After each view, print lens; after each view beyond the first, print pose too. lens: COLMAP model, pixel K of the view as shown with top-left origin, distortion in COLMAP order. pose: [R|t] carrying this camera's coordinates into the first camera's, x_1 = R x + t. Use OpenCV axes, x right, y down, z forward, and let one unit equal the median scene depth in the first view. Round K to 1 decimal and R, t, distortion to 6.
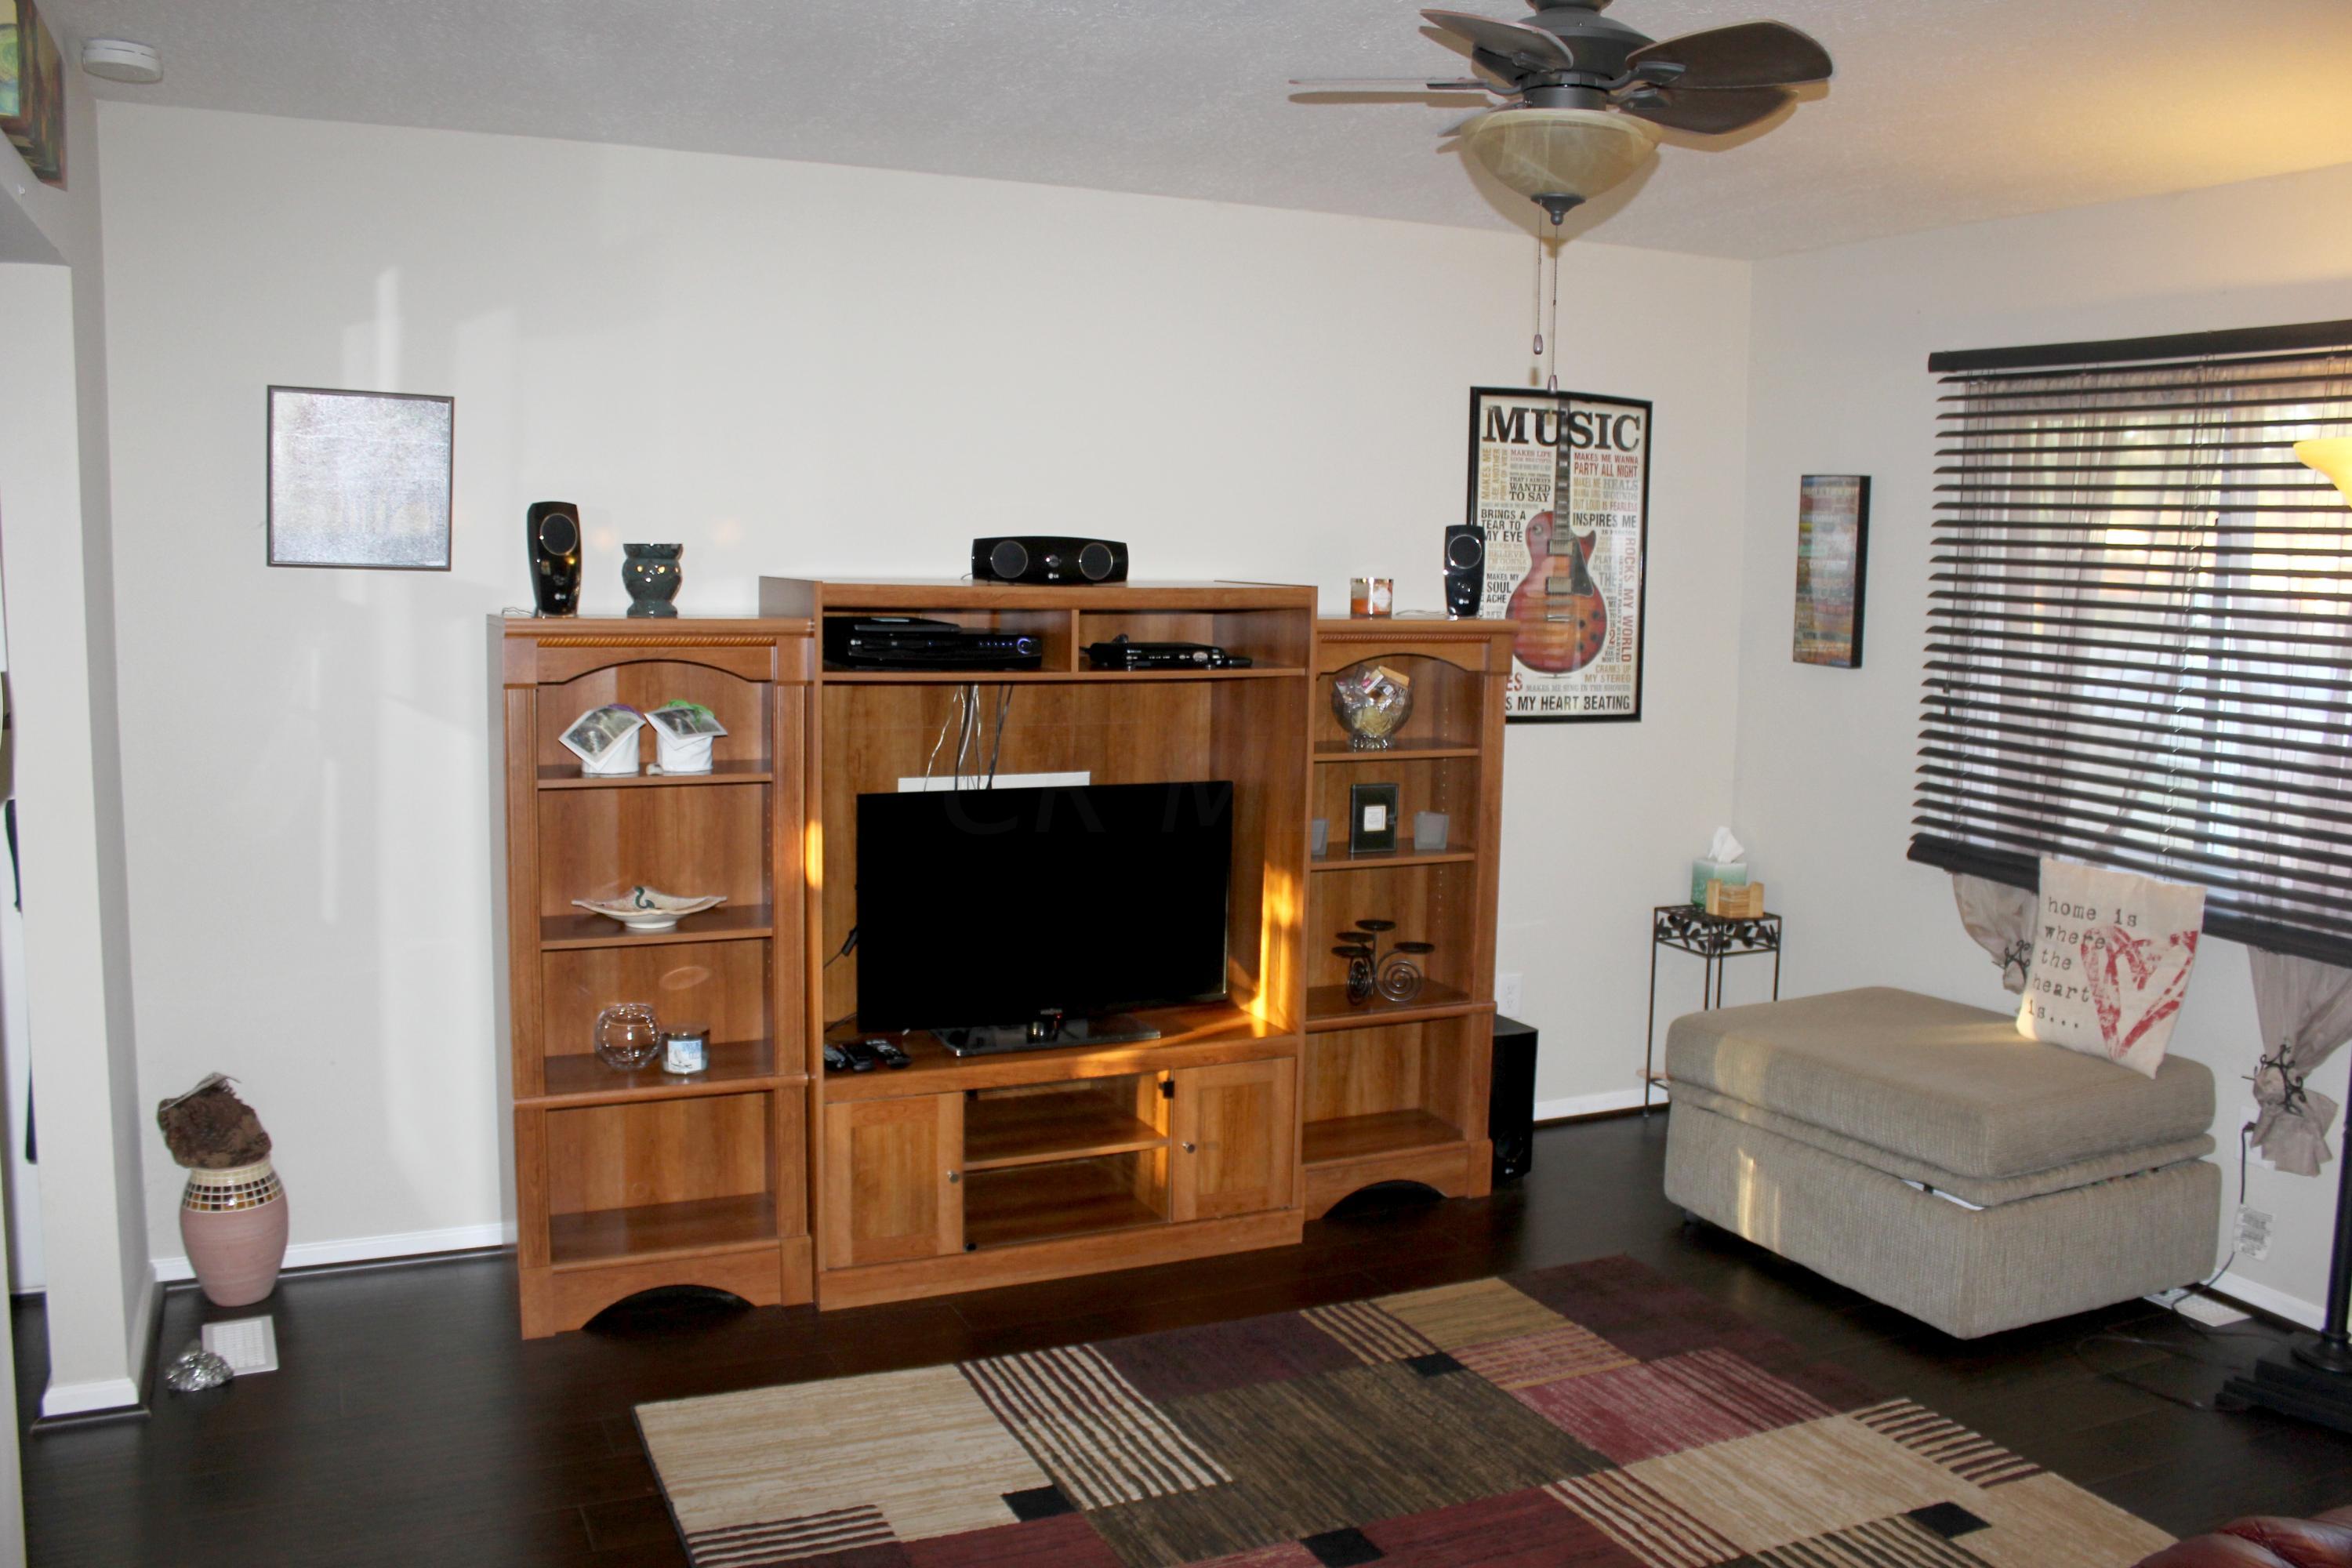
lens RADIAL K [[1970.9, 0, 1176.0], [0, 1970.9, 784.0], [0, 0, 1]] dist [-0.174470, 0.174701]
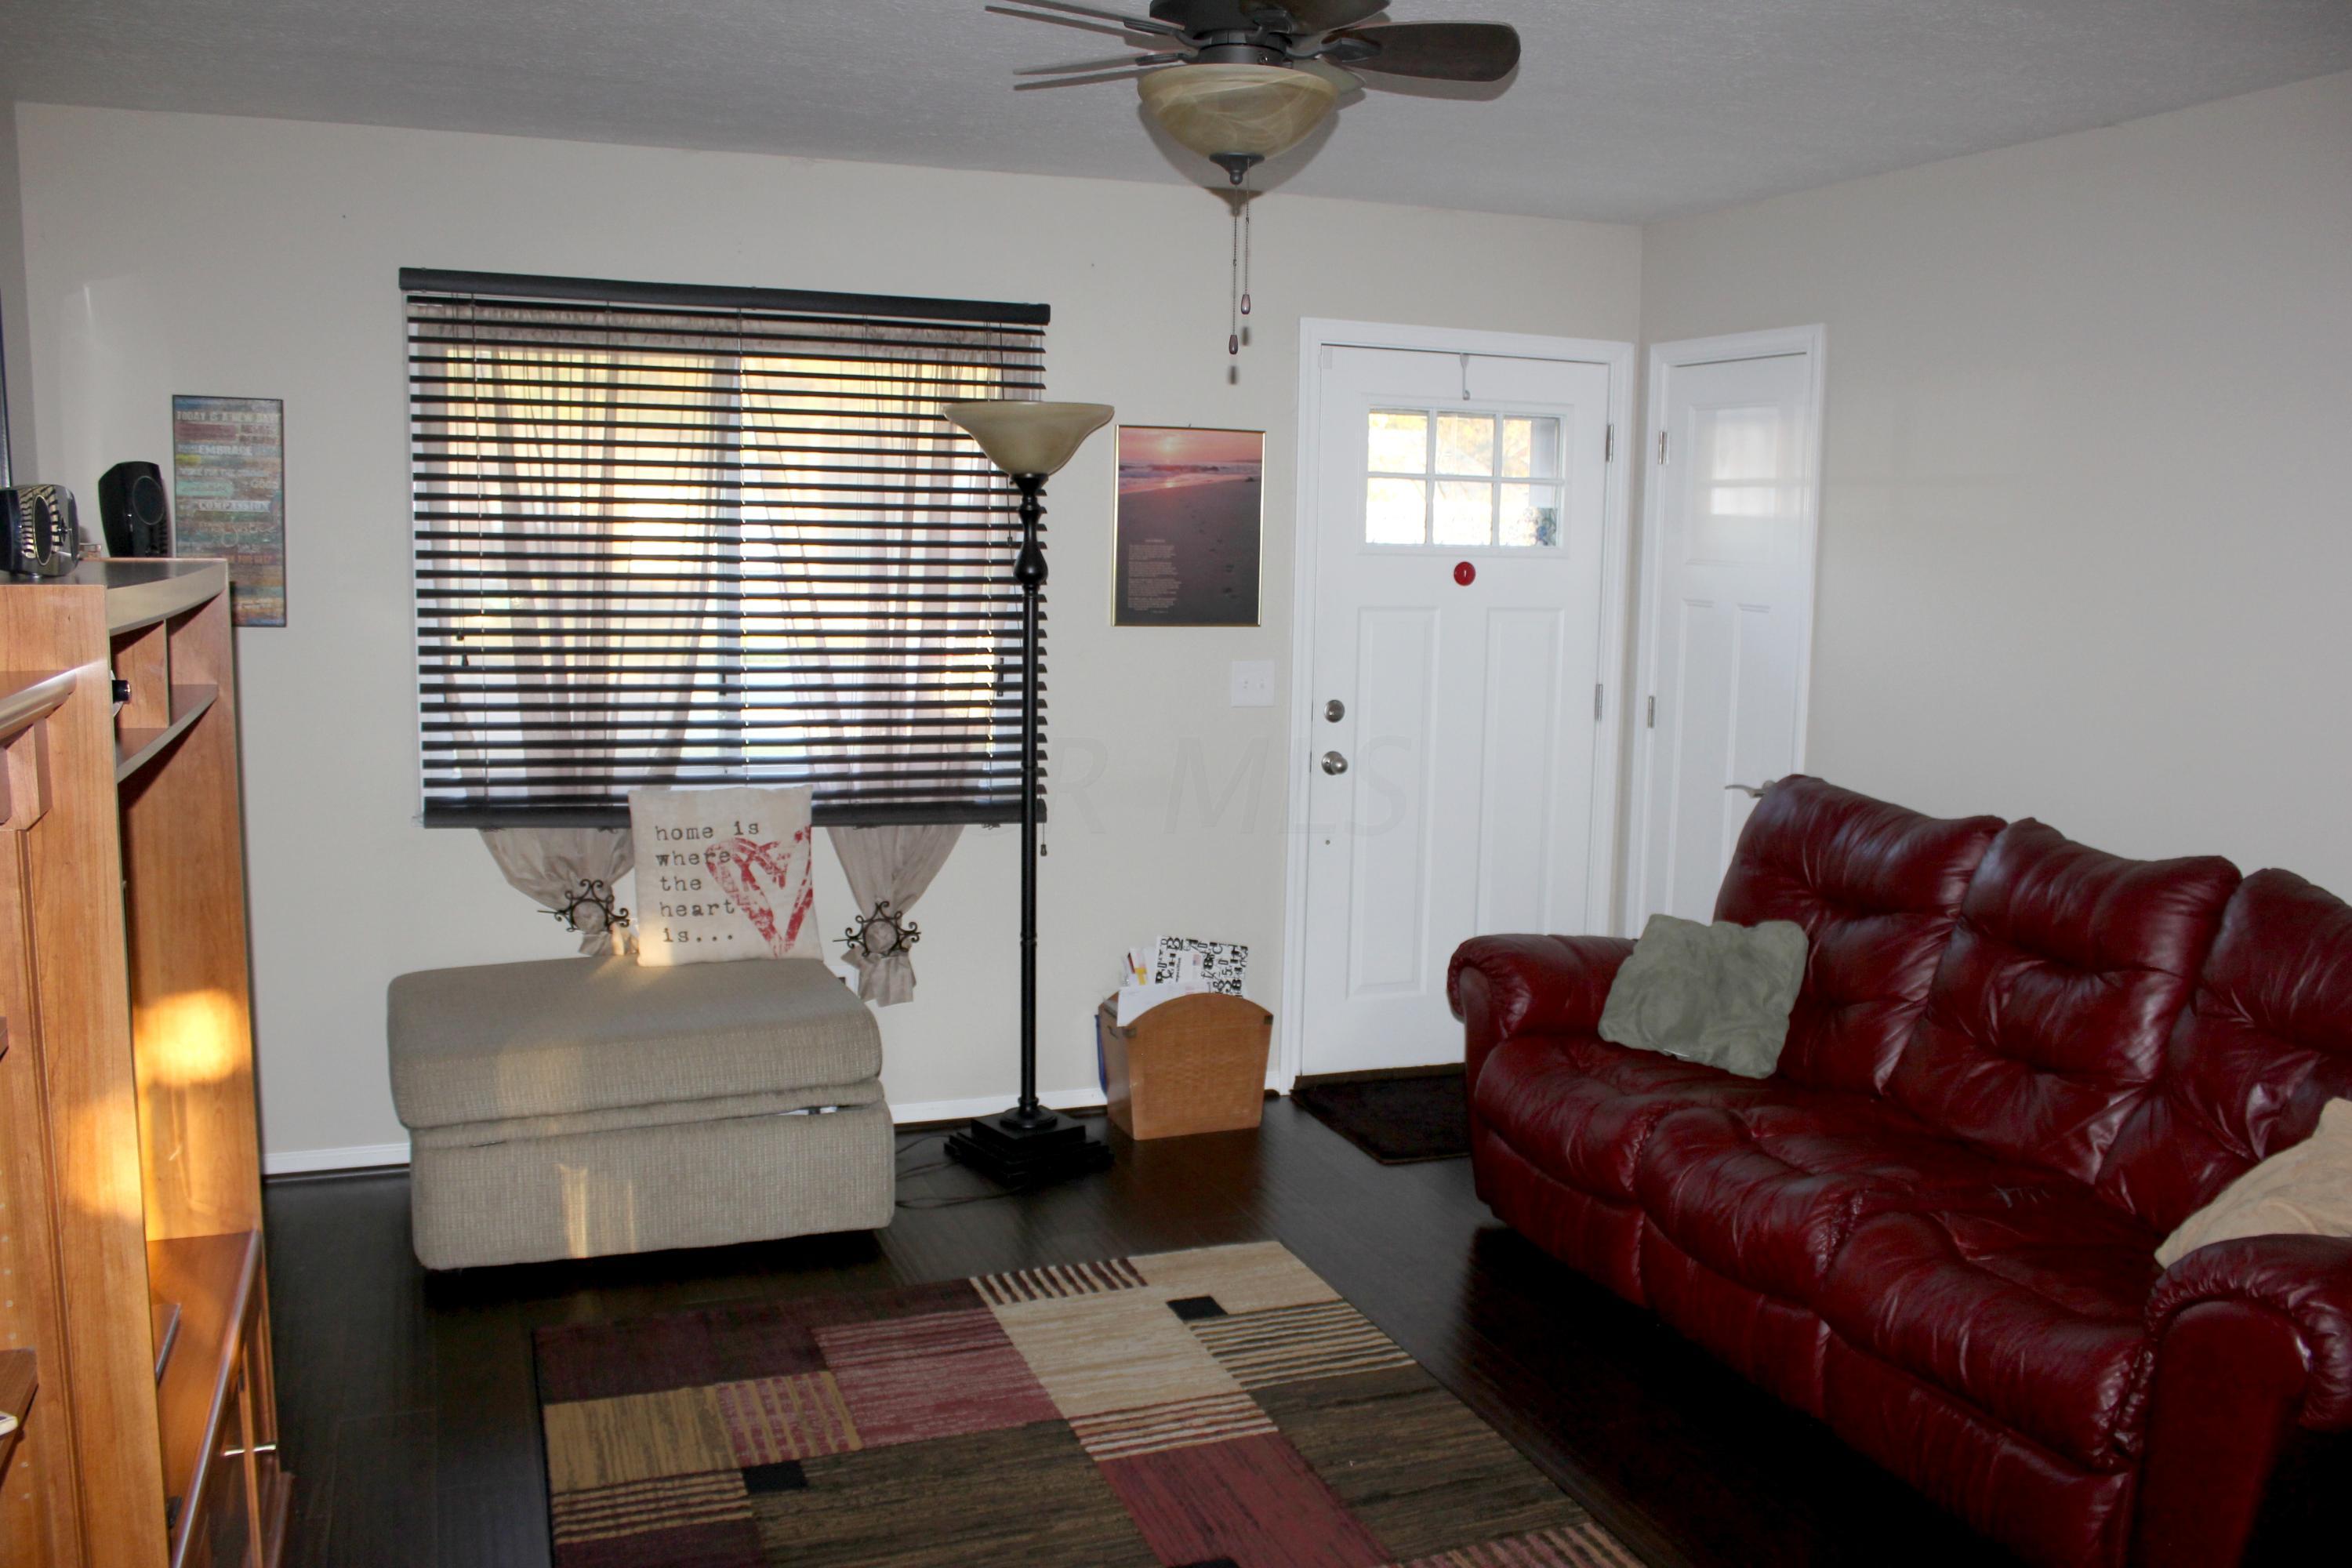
lens RADIAL K [[1970.9, 0, 1176.0], [0, 1970.9, 784.0], [0, 0, 1]] dist [-0.174470, 0.174701]
pose [[0.066074, -0.153543, 0.985930, -0.583481], [0.102224, 0.983932, 0.146381, -0.092892], [-0.992565, 0.091114, 0.080708, 0.677802]]
